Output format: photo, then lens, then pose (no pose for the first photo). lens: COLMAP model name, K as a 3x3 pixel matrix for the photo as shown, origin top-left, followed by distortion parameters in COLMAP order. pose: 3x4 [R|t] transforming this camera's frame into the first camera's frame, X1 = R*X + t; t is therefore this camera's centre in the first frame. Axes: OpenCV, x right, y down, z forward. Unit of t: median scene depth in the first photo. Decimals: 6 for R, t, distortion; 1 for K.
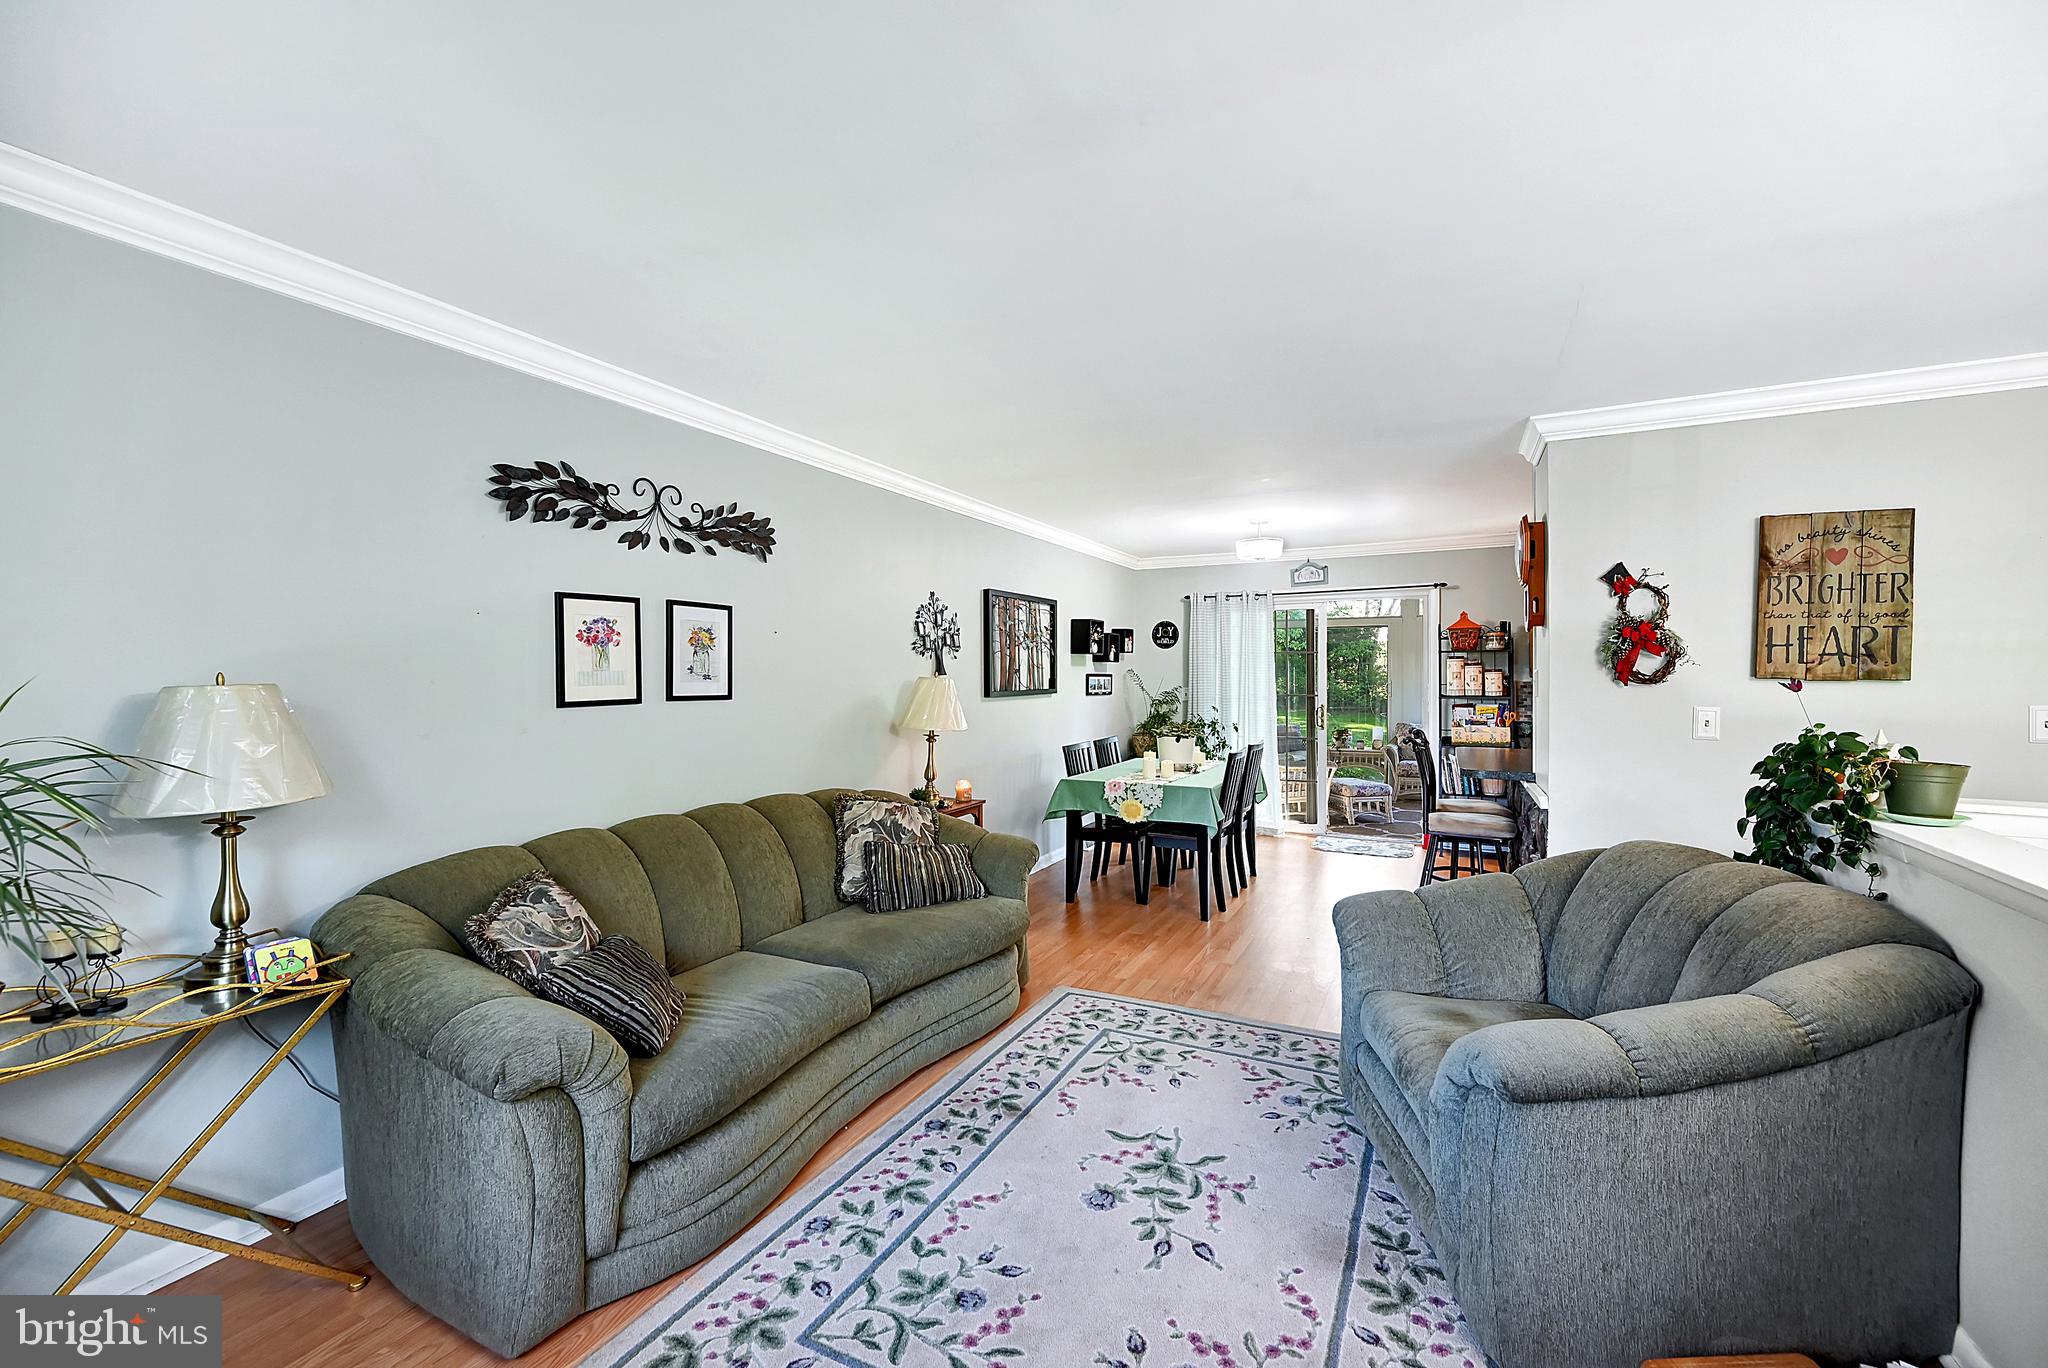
lens RADIAL K [[838.5, 0, 1043.5], [0, 838.5, 677.7], [0, 0, 1]] dist [0.016850, -0.000048]
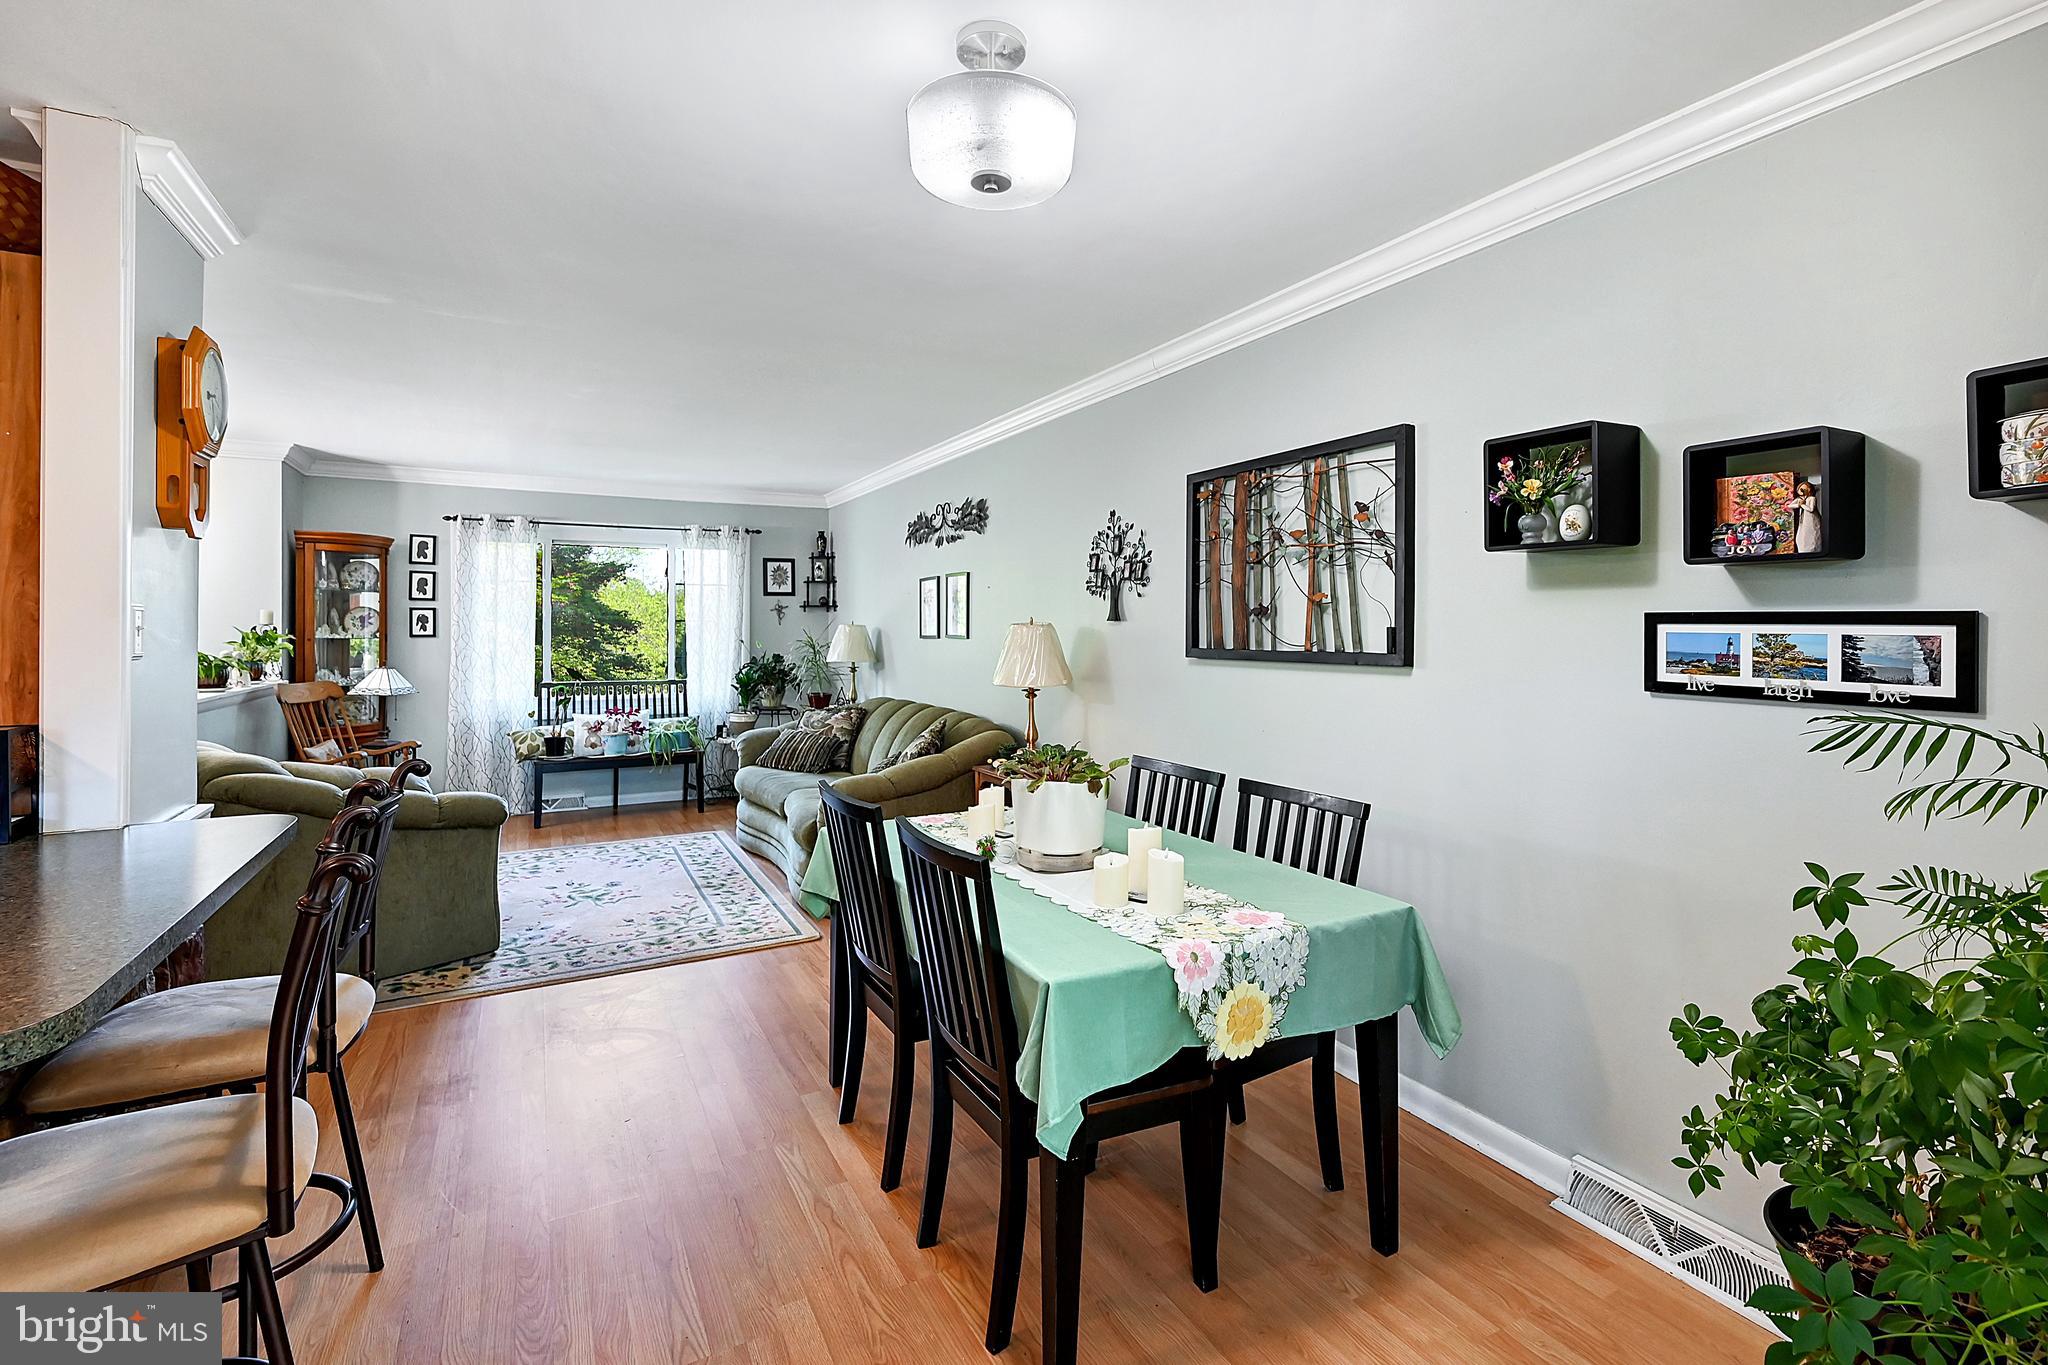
lens RADIAL K [[904.5, 0, 1016.8], [0, 904.5, 624.3], [0, 0, 1]] dist [0.001643, 0.000257]
pose [[-0.582501, 0.001330, -0.812829, 0.522130], [-0.001627, 0.999995, 0.002802, -0.001779], [0.812829, 0.002955, -0.582495, 1.259129]]
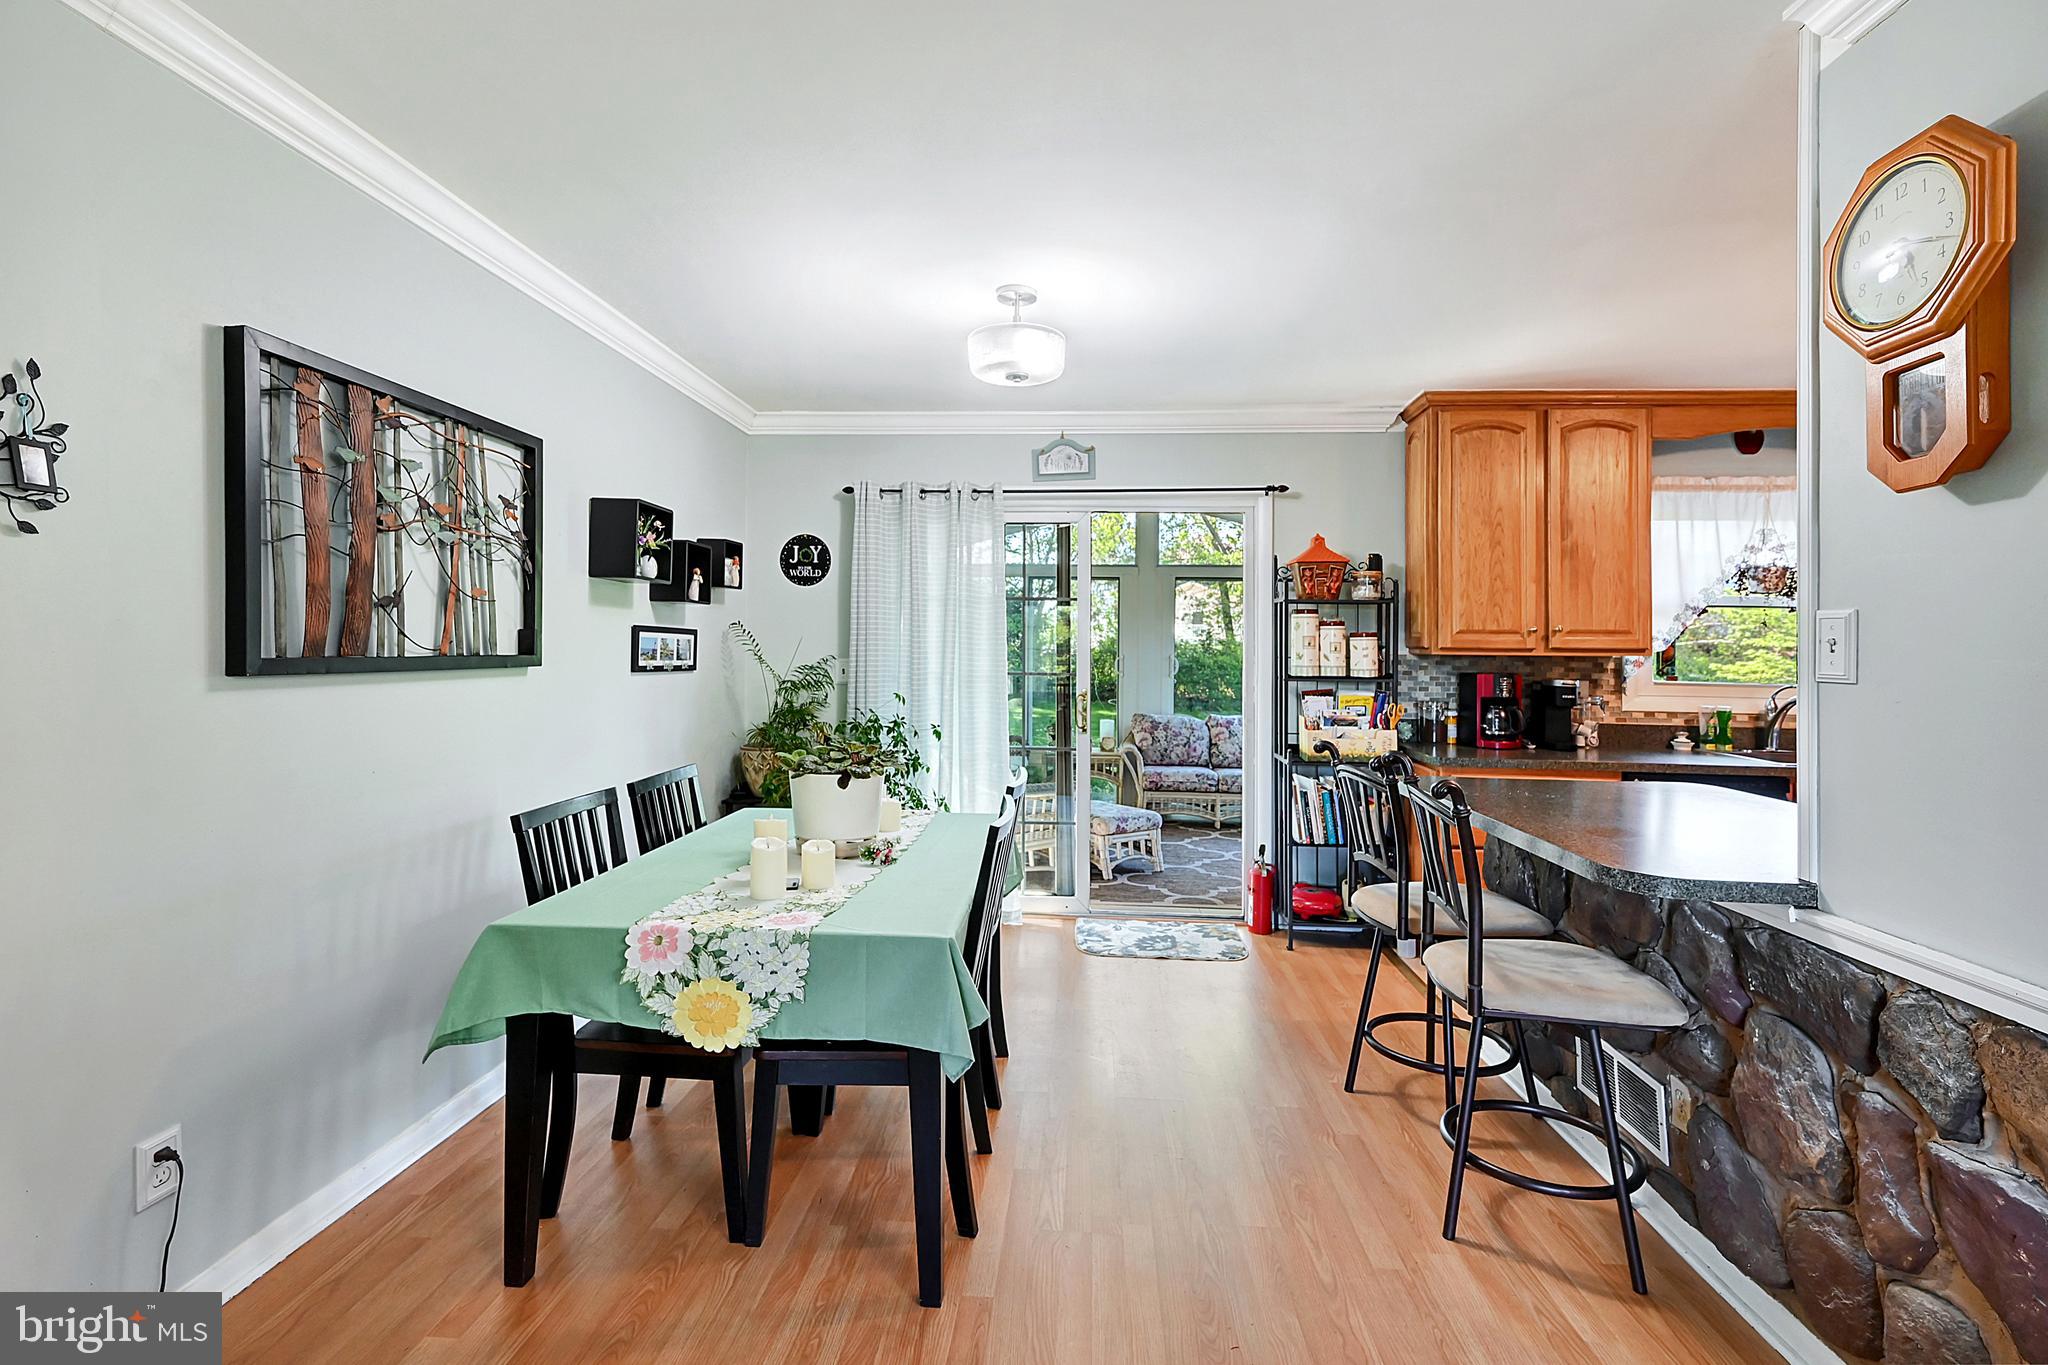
lens RADIAL K [[898.3, 0, 1060.0], [0, 898.3, 689.7], [0, 0, 1]] dist [-0.036341, 0.000026]
pose [[0.908946, -0.001501, 0.416912, 0.075642], [-0.015288, 0.999201, 0.036928, 0.011705], [-0.416634, -0.039939, 0.908196, 0.569915]]
